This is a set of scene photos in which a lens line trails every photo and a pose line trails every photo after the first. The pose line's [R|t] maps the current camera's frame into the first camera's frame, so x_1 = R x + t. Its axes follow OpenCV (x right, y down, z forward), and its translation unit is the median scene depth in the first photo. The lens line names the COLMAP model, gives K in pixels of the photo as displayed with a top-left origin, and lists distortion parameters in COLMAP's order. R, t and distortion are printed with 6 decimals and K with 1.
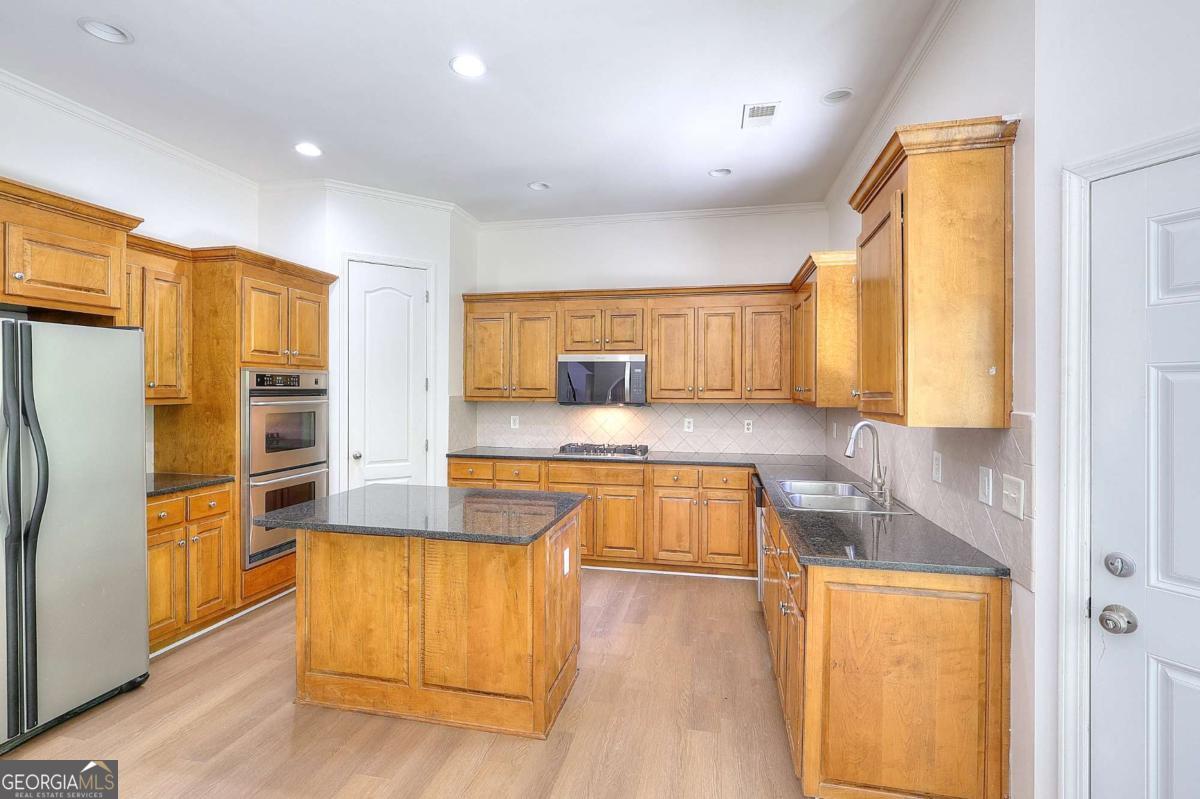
lens RADIAL K [[551.4, 0, 596.3], [0, 551.4, 391.9], [0, 0, 1]] dist [-0.005664, 0.000507]
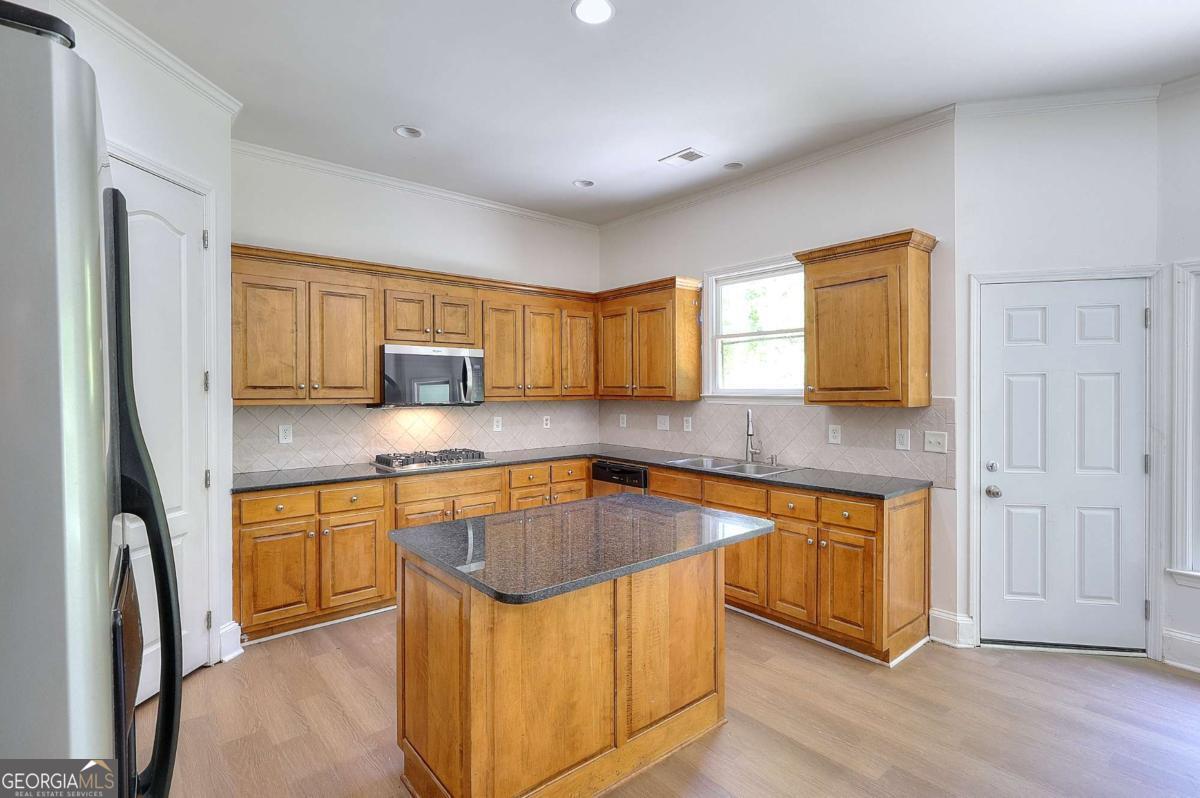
lens RADIAL K [[559.8, 0, 592.5], [0, 559.8, 397.2], [0, 0, 1]] dist [-0.002410, 0.000233]
pose [[0.620080, -0.019712, 0.784291, -0.534888], [0.009695, 0.999801, 0.017463, -0.002367], [-0.784478, -0.003225, 0.620148, 0.270393]]
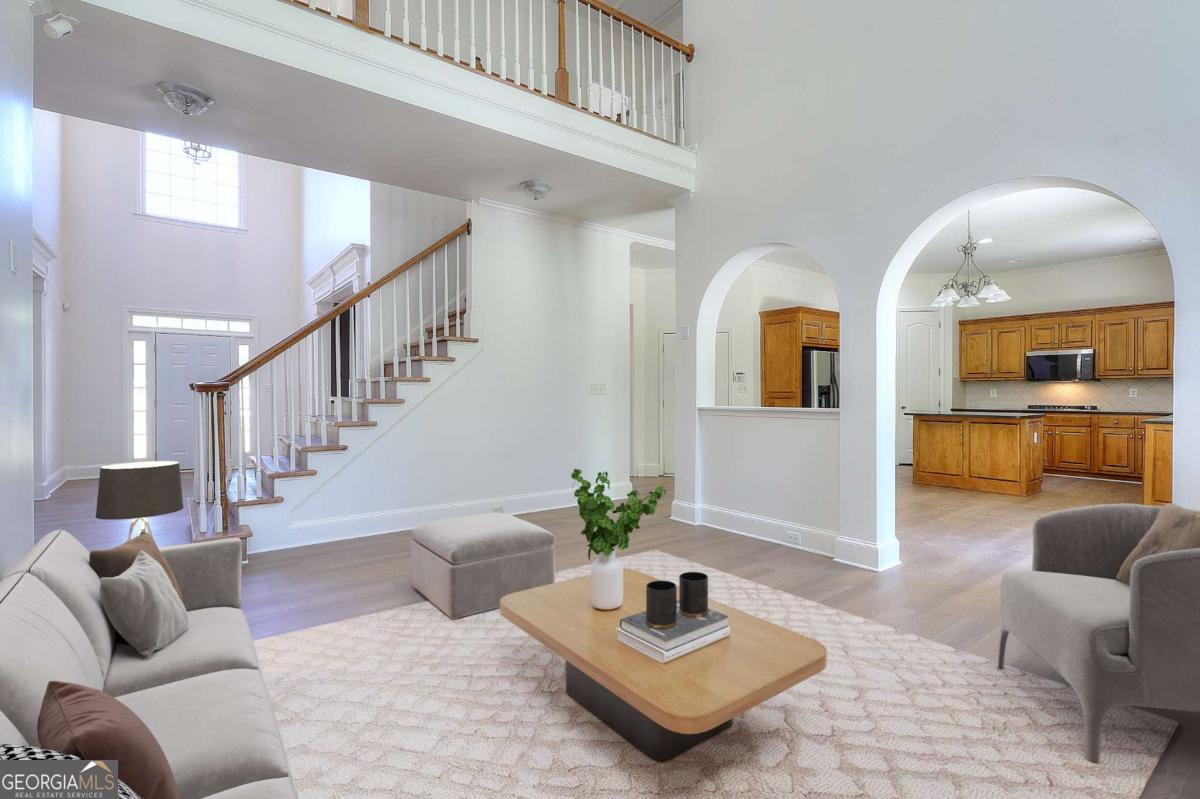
lens RADIAL K [[551.4, 0, 599.4], [0, 551.4, 397.5], [0, 0, 1]] dist [-0.005664, 0.000507]
pose [[0.758691, -0.001728, -0.651448, 0.037912], [0.005164, 0.999981, 0.003361, 0.063608], [0.651430, -0.005914, 0.758686, -1.201131]]
